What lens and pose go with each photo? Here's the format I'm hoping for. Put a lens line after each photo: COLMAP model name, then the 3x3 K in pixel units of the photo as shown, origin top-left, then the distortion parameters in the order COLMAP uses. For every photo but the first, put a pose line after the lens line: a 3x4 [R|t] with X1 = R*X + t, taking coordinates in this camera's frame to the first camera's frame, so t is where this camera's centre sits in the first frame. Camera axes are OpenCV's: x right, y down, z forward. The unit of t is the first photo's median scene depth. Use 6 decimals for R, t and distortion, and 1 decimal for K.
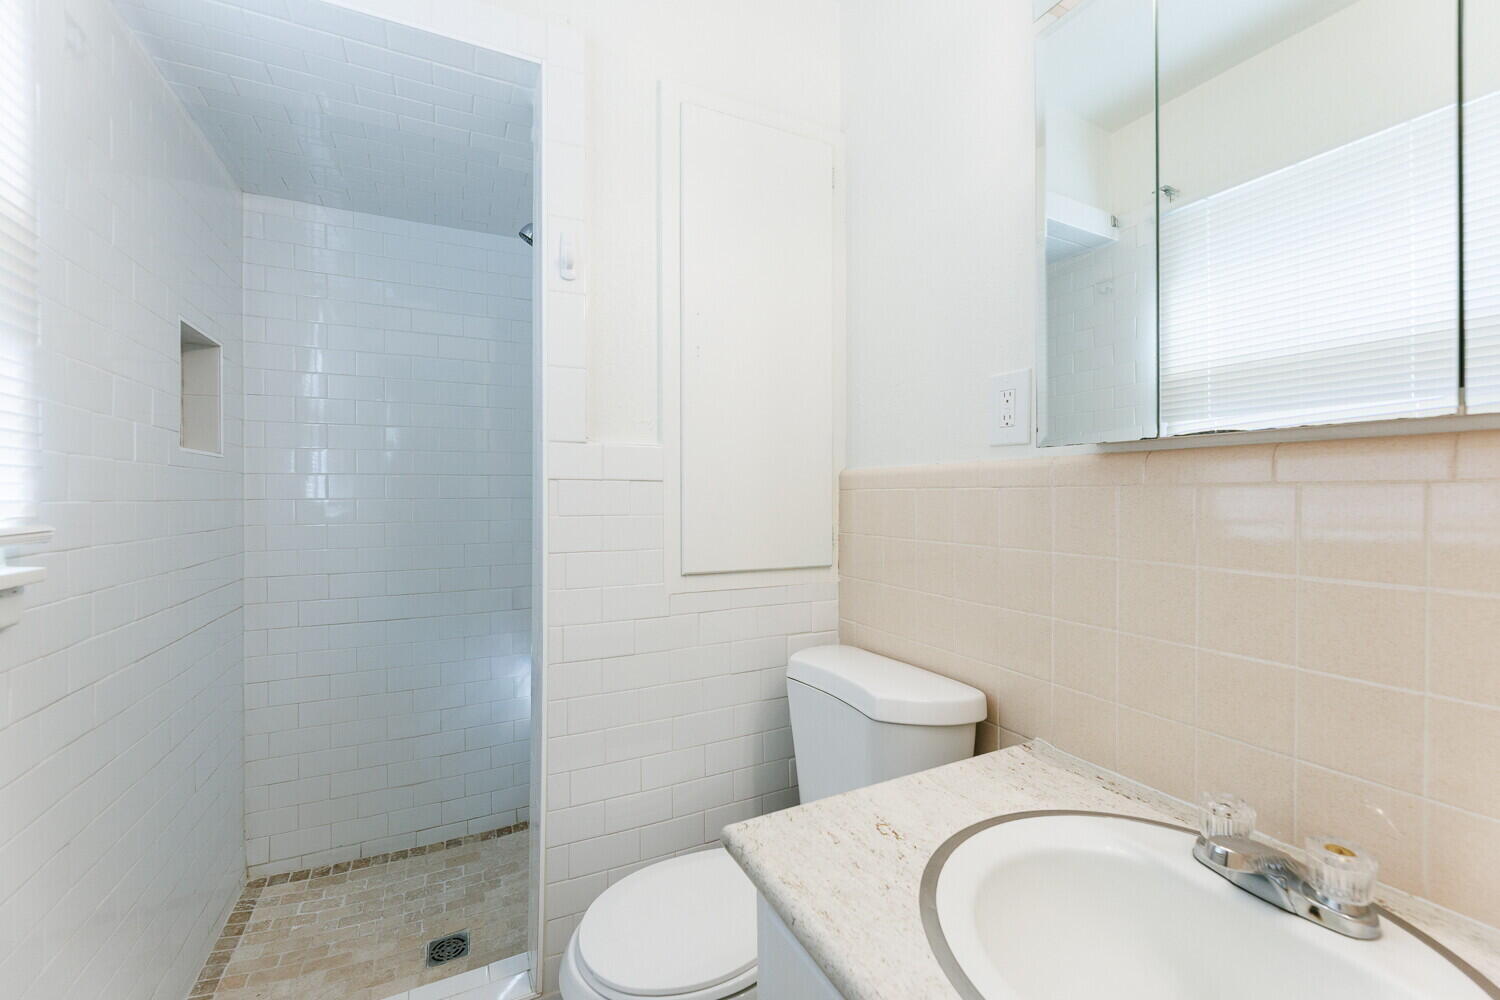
lens RADIAL K [[608.6, 0, 756.9], [0, 608.6, 494.8], [0, 0, 1]] dist [-0.003492, 0.000827]
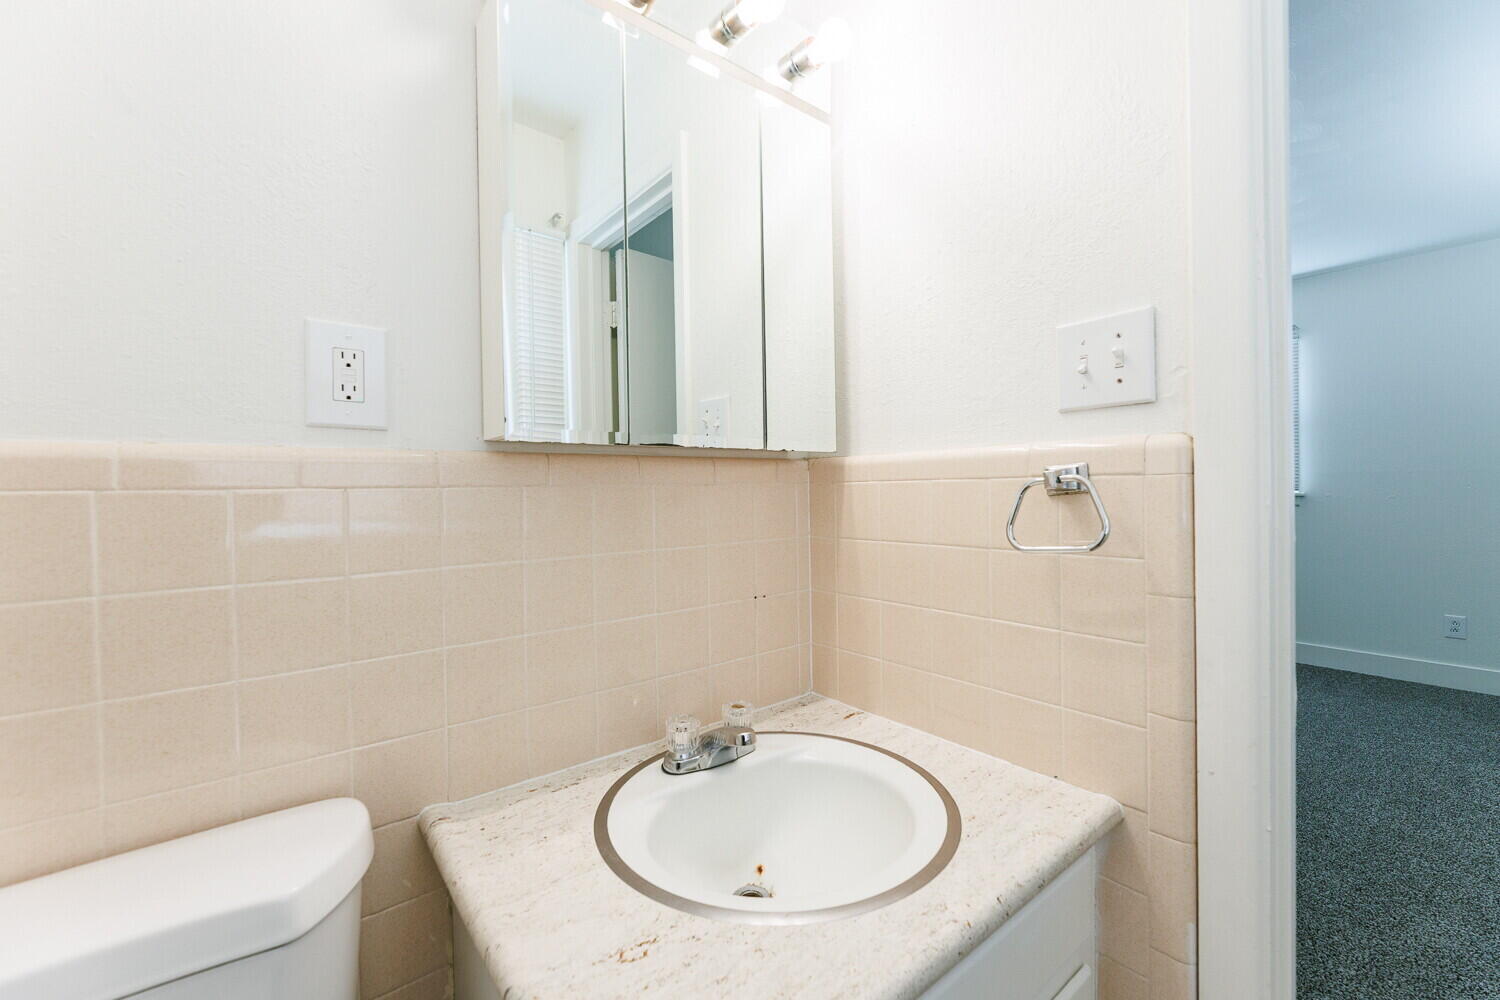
lens RADIAL K [[608.6, 0, 753.8], [0, 608.6, 494.5], [0, 0, 1]] dist [-0.003492, 0.000827]
pose [[-0.185425, 0.000581, 0.982658, -0.194226], [0.019793, 0.999799, 0.003144, 0.001163], [-0.982459, 0.020033, -0.185399, 0.361034]]
